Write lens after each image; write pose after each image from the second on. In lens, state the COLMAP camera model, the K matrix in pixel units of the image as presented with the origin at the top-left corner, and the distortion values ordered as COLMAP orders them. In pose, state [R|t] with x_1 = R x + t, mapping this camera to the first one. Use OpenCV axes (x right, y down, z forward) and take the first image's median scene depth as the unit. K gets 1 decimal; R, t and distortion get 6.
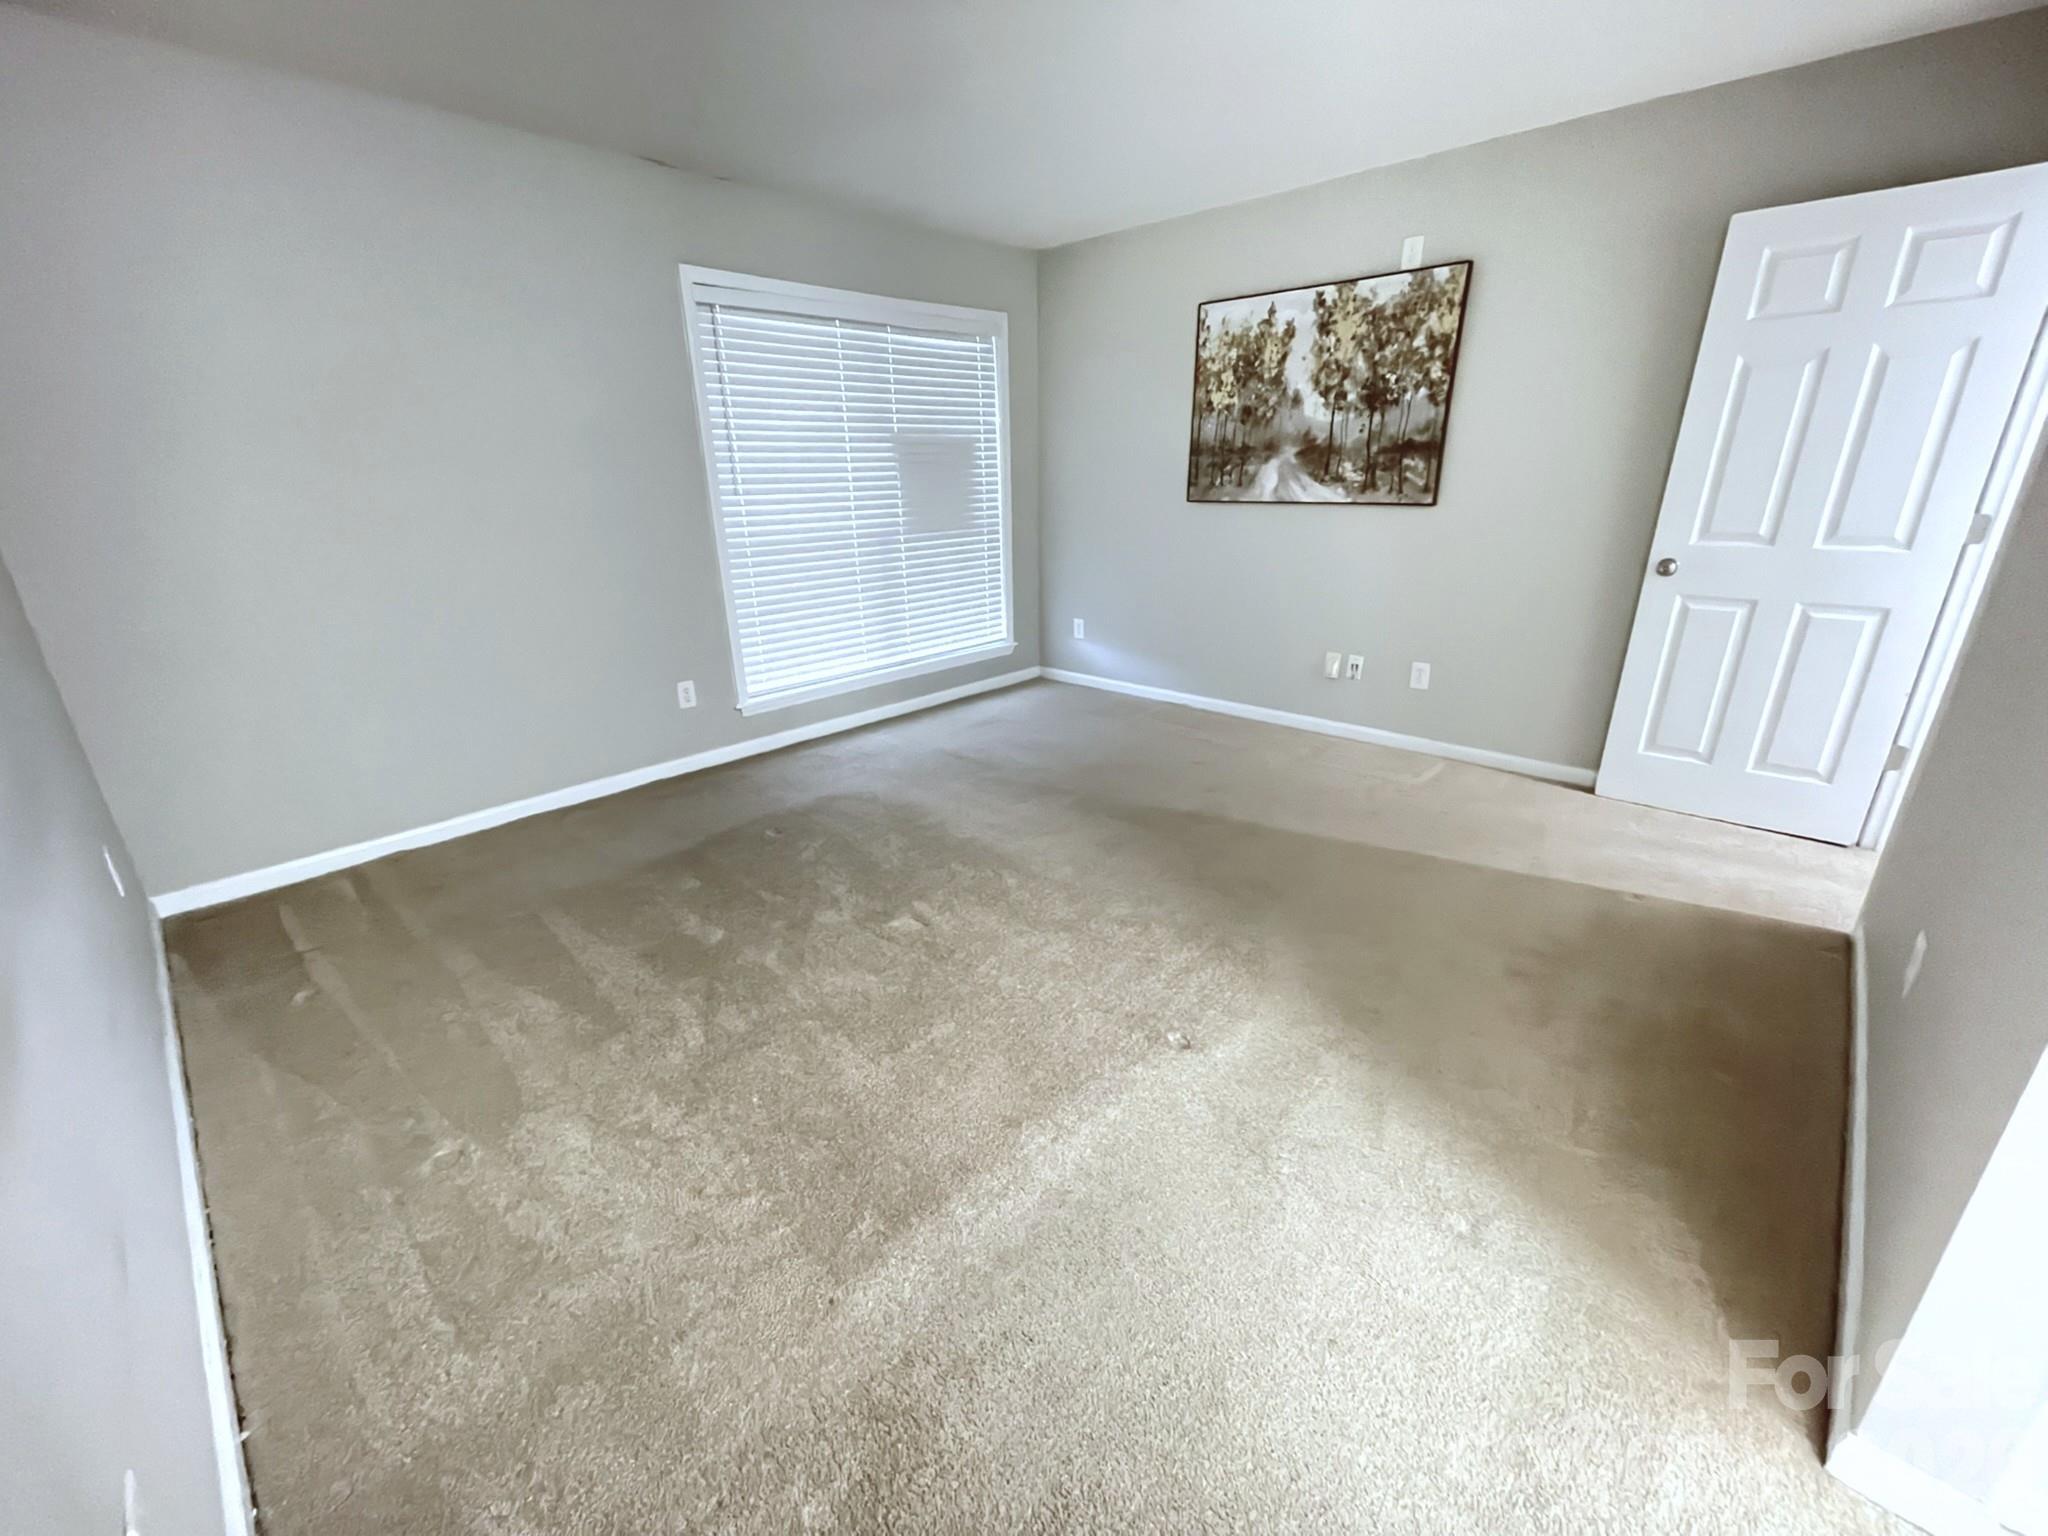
lens RADIAL K [[825.8, 0, 1011.4], [0, 825.8, 769.7], [0, 0, 1]] dist [-0.001997, 0.000562]
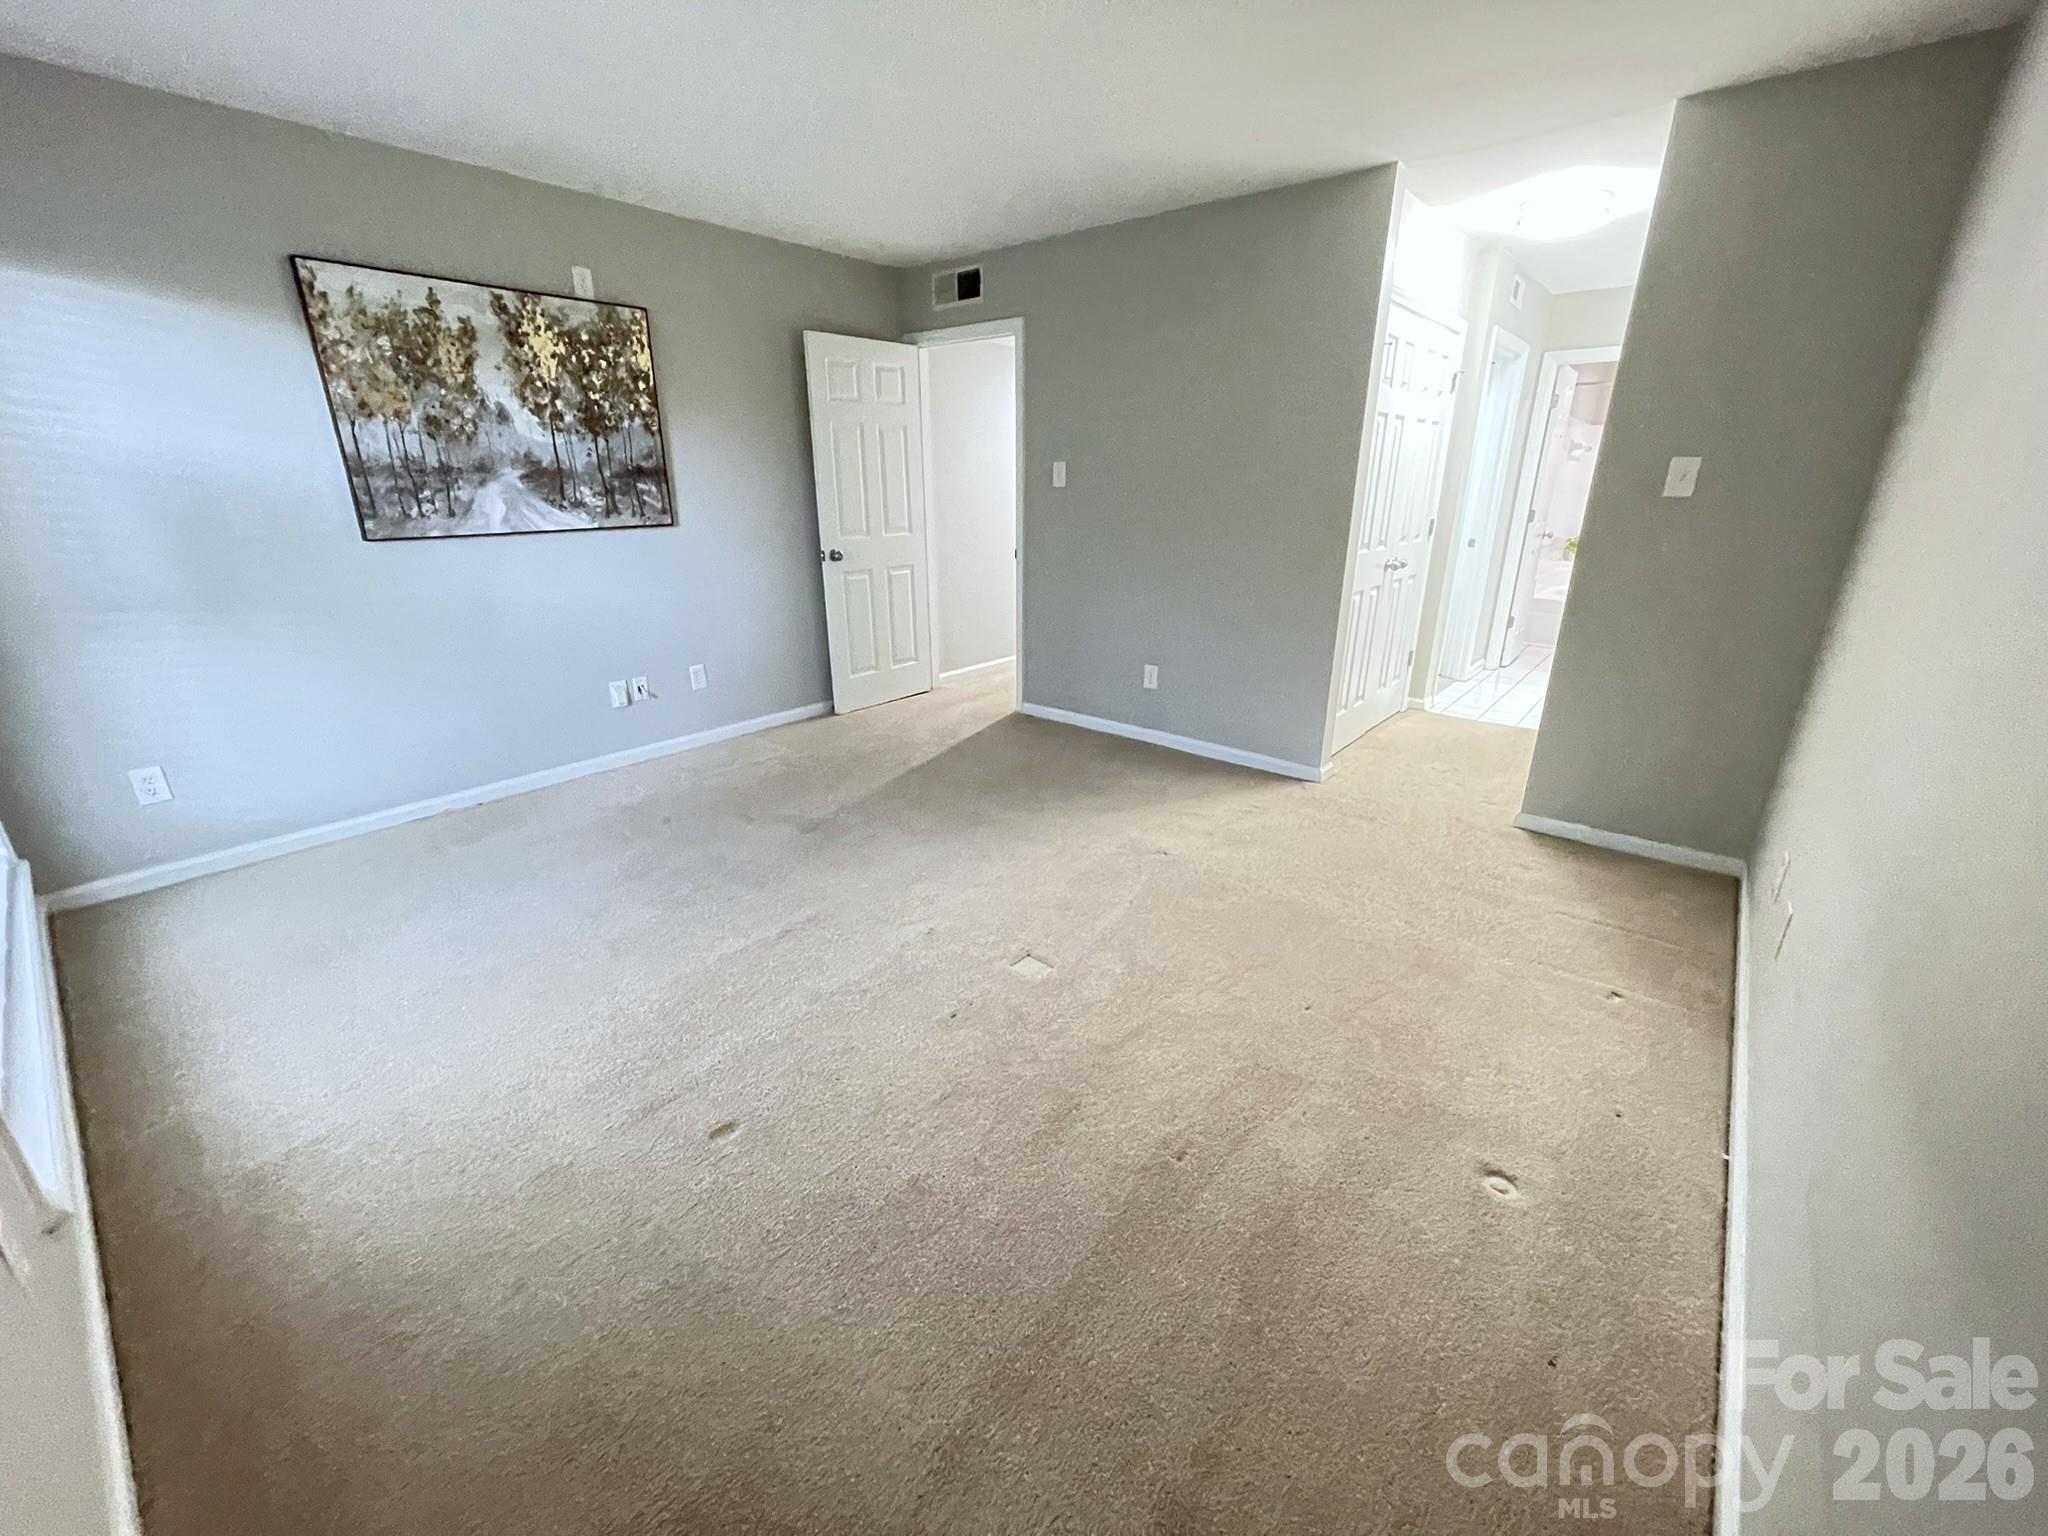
lens RADIAL K [[825.8, 0, 1019.3], [0, 825.8, 766.5], [0, 0, 1]] dist [-0.001997, 0.000562]
pose [[-0.064734, -0.321969, 0.944534, -0.649376], [0.342223, 0.881957, 0.324093, -0.229086], [-0.937386, 0.344221, 0.053093, 0.601862]]
